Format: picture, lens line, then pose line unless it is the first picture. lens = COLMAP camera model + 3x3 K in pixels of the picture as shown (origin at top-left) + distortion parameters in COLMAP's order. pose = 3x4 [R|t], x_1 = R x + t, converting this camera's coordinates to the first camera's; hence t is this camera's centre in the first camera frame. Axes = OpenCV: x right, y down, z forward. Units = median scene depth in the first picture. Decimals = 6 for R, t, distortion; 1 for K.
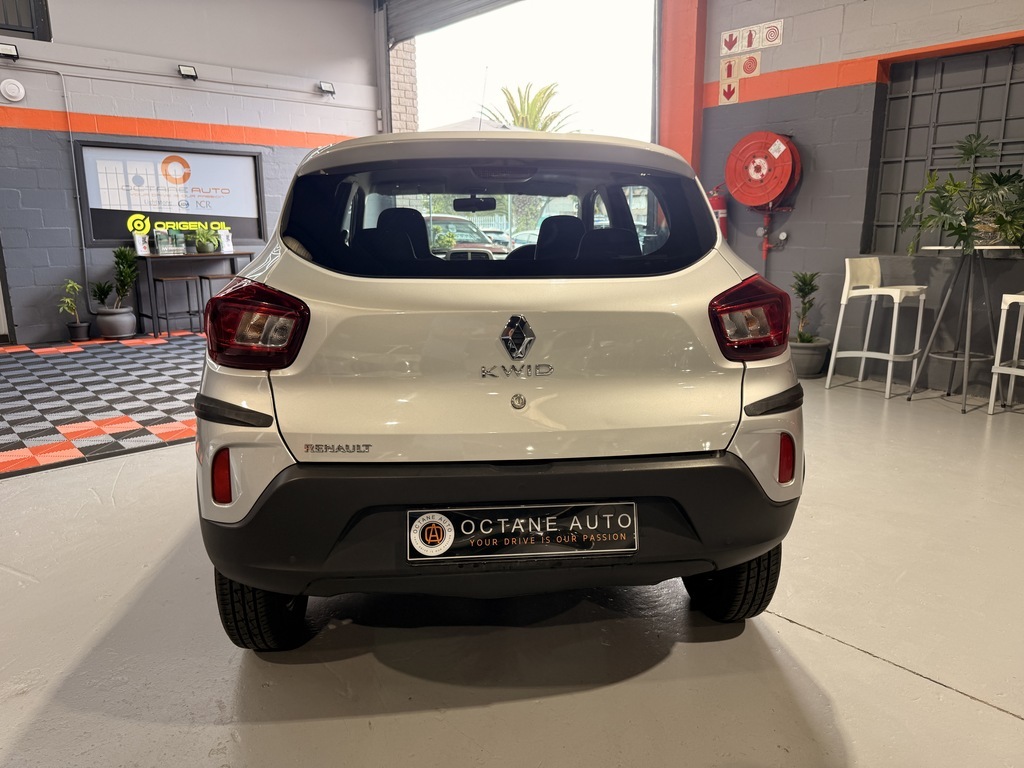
lens RADIAL K [[713.2, 0, 513.5], [0, 713.2, 379.4], [0, 0, 1]] dist [0.034211, -0.036318]
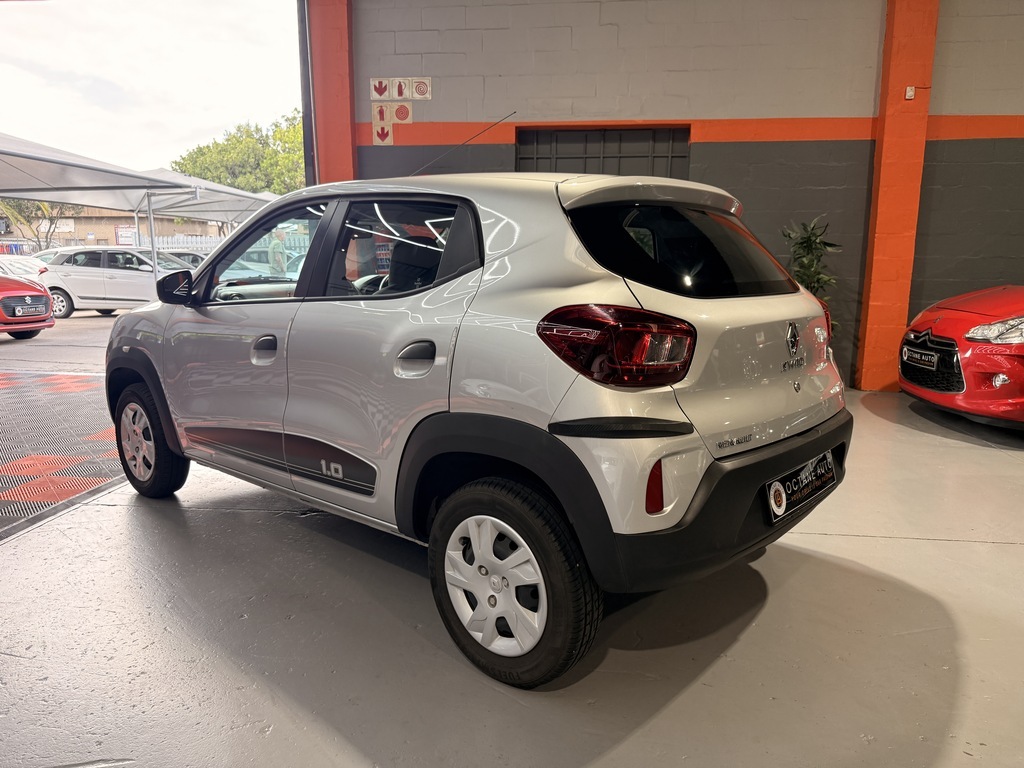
lens RADIAL K [[713.2, 0, 512.8], [0, 713.2, 382.5], [0, 0, 1]] dist [0.034211, -0.036318]
pose [[0.745738, -0.107036, 0.657585, -0.309023], [0.129170, 0.991510, 0.014903, -0.016539], [-0.653597, 0.073826, 0.753233, 0.079274]]
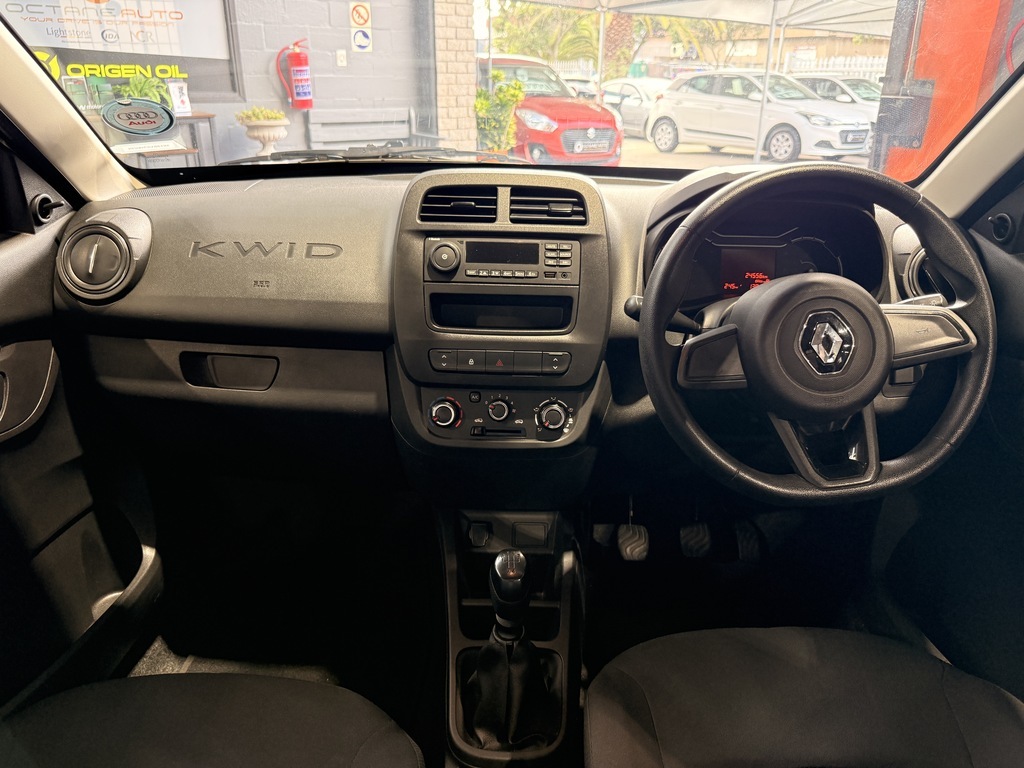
lens RADIAL K [[766.7, 0, 515.1], [0, 766.7, 385.8], [0, 0, 1]] dist [-0.047557, 0.025761]
pose [[0.994755, 0.048171, -0.090230, -0.019666], [-0.031414, 0.983406, 0.178676, -0.099091], [0.097340, -0.174905, 0.979762, 0.468460]]
